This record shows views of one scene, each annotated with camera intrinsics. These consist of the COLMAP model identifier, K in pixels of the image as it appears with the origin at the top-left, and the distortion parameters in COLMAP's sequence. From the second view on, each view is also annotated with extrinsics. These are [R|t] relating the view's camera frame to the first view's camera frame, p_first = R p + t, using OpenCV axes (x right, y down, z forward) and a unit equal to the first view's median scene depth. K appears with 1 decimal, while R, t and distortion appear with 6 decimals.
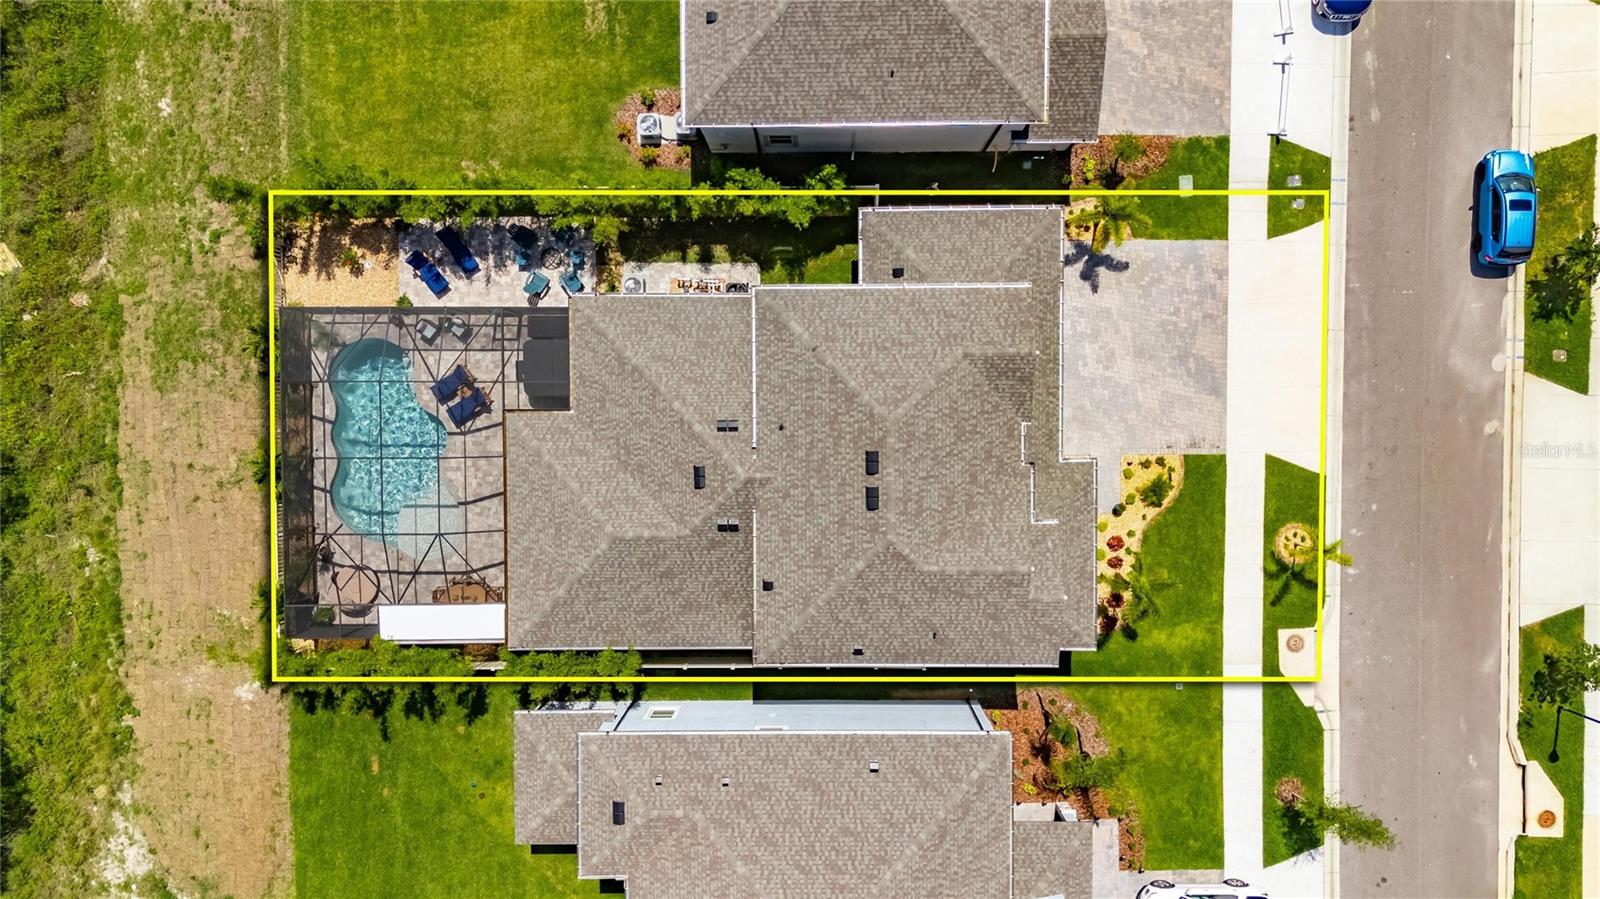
lens RADIAL K [[1179.6, 0, 800.0], [0, 1179.6, 449.5], [0, 0, 1]] dist [-0.002160, 0.000252]
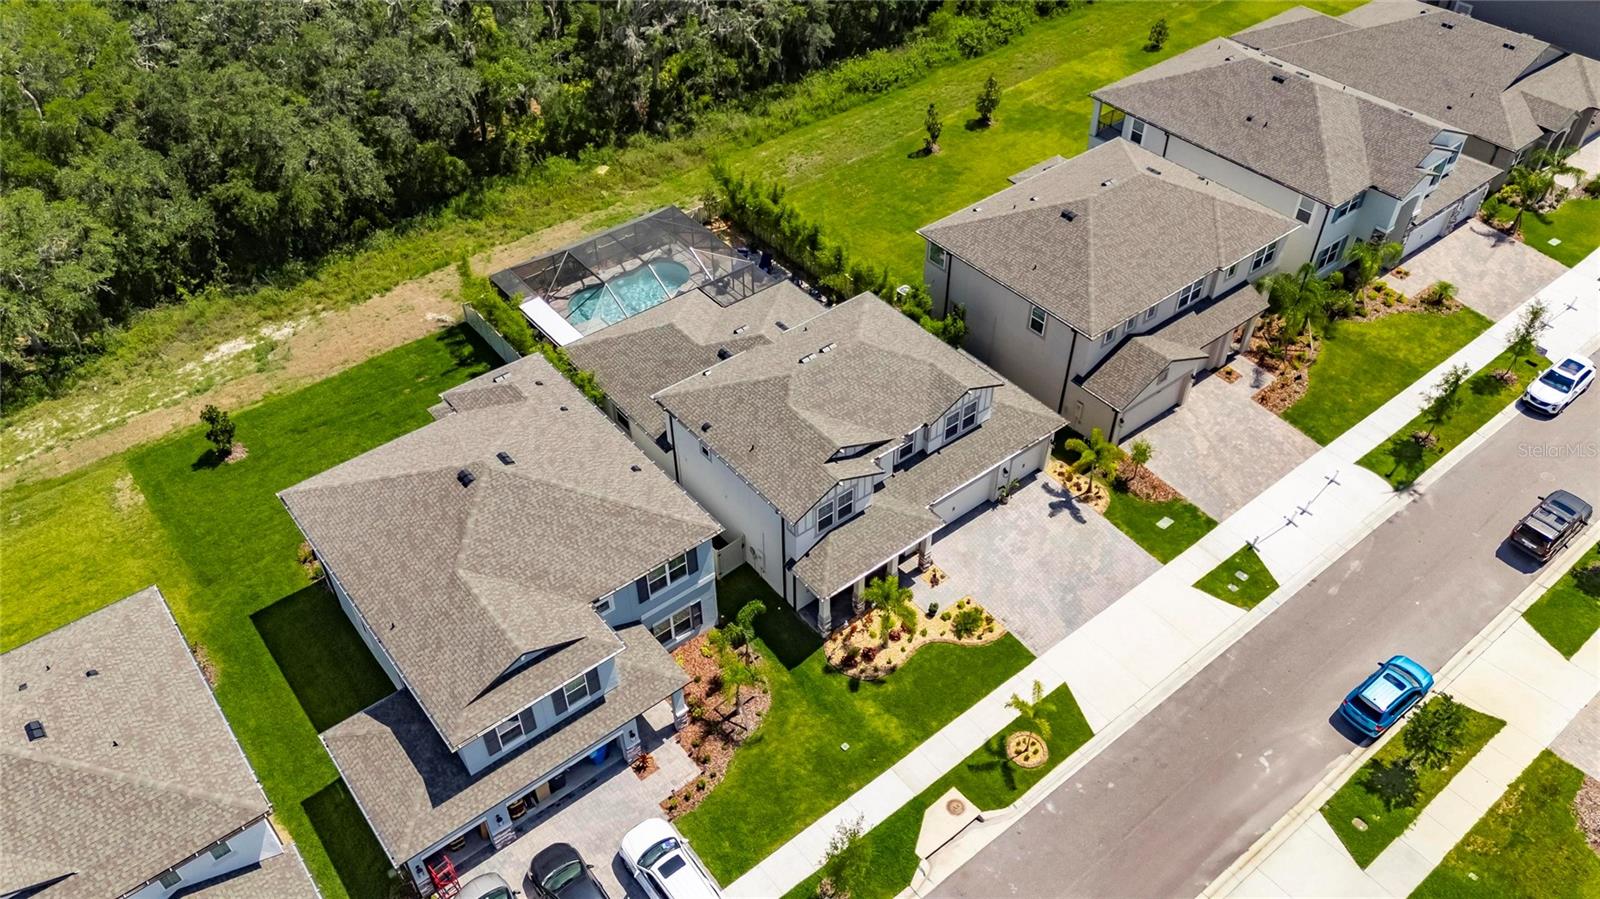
lens RADIAL K [[1179.6, 0, 800.0], [0, 1179.6, 449.5], [0, 0, 1]] dist [-0.002160, 0.000252]
pose [[0.617403, 0.542878, -0.569296, 0.742344], [-0.786173, 0.400688, -0.470512, 0.611257], [-0.027320, 0.738060, 0.674182, 0.133645]]
